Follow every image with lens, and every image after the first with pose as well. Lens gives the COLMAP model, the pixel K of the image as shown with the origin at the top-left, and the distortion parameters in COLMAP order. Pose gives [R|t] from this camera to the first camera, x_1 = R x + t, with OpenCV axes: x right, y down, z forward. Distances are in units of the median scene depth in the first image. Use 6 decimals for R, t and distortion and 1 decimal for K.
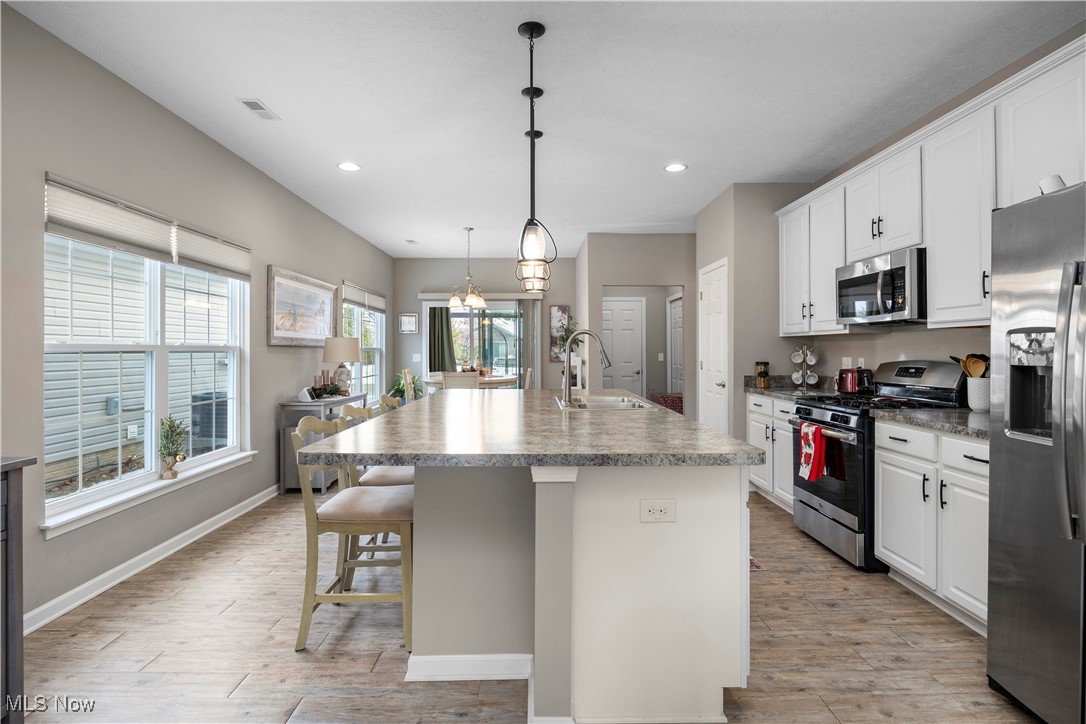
lens RADIAL K [[545.6, 0, 544.6], [0, 545.6, 345.6], [0, 0, 1]] dist [-0.015119, 0.001490]
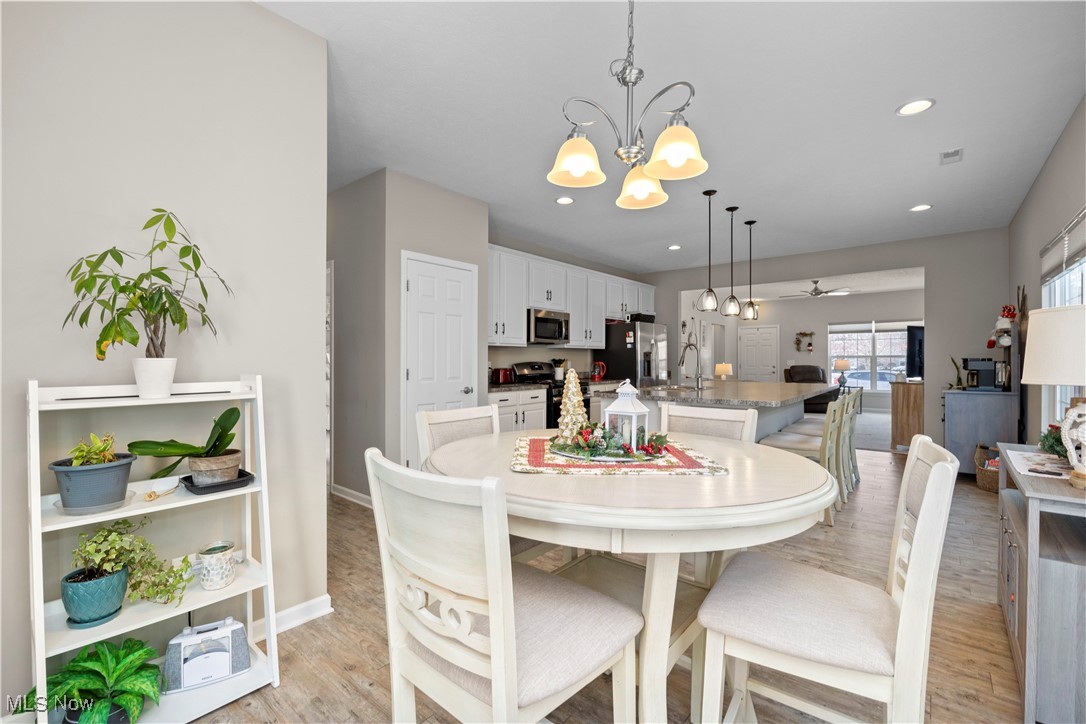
lens RADIAL K [[465.1, 0, 550.1], [0, 465.1, 362.4], [0, 0, 1]] dist [0.001892, -0.000203]
pose [[-0.764837, -0.001549, 0.644221, -0.466076], [-0.004299, 0.999987, -0.002699, 0.032051], [-0.644209, -0.004834, -0.764834, 2.181967]]
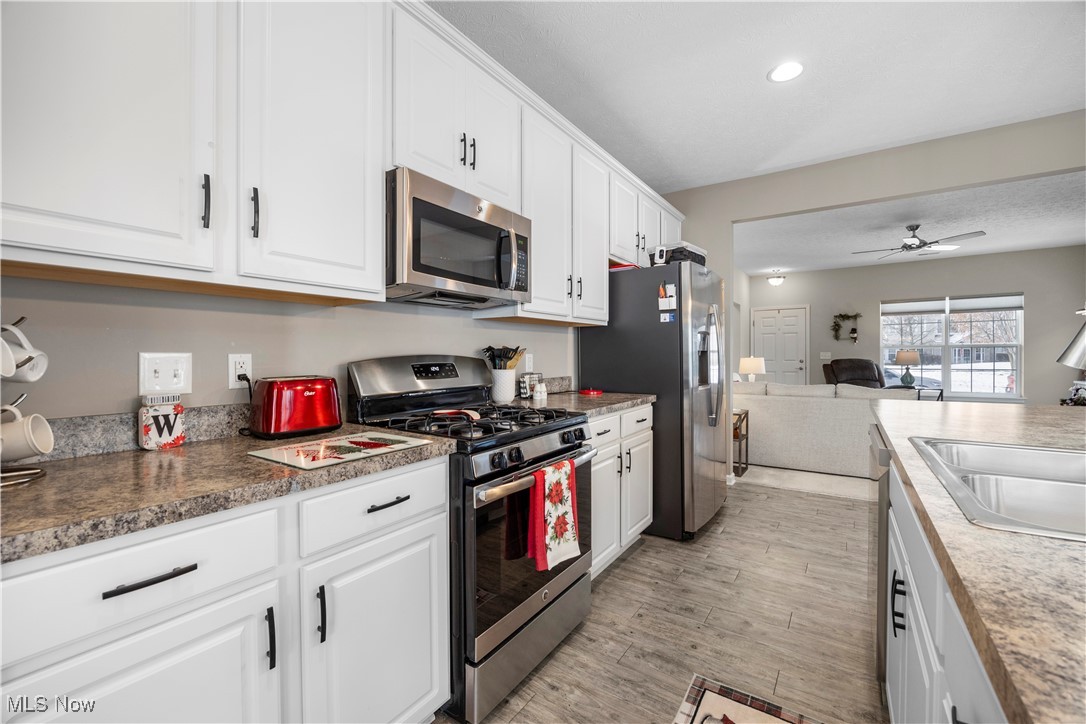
lens RADIAL K [[450.7, 0, 544.8], [0, 450.7, 360.5], [0, 0, 1]] dist [-0.011751, -0.000634]
pose [[-0.818657, -0.000960, 0.574282, 0.212601], [0.001816, 0.999989, 0.004260, 0.031162], [-0.574280, 0.004531, -0.818647, 1.319081]]
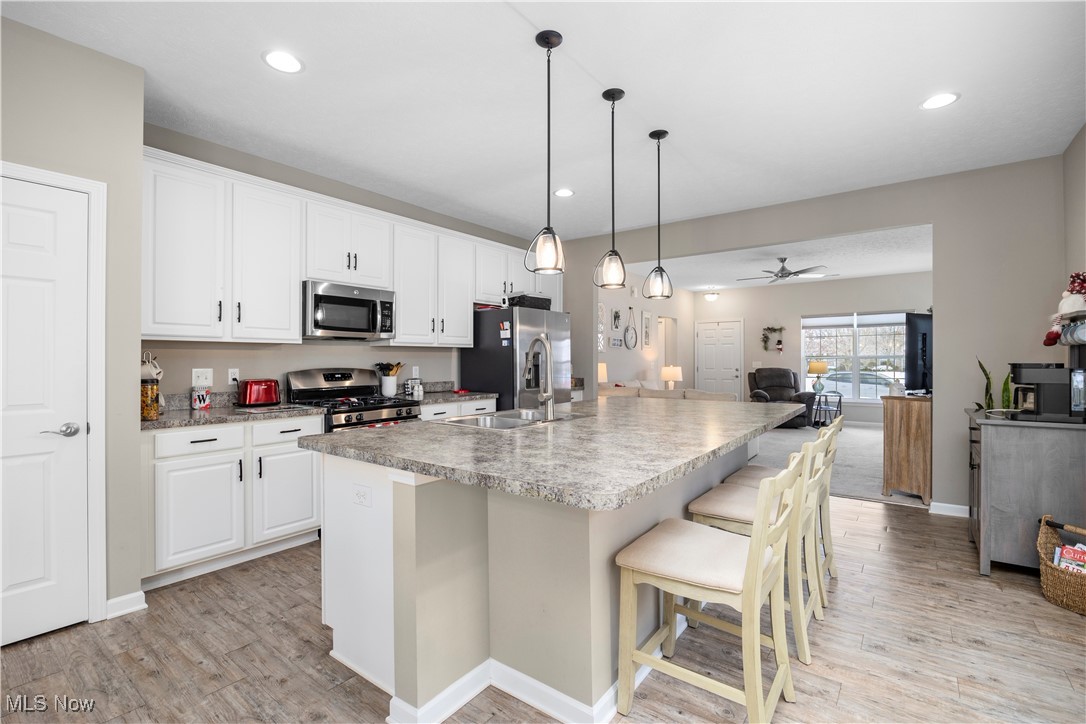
lens RADIAL K [[489.2, 0, 541.7], [0, 489.2, 362.2], [0, 0, 1]] dist [-0.014187, 0.000174]
pose [[-0.788904, 0.000084, 0.614516, -0.393349], [-0.002423, 0.999992, -0.003247, 0.015313], [-0.614511, -0.004050, -0.788898, 1.527465]]
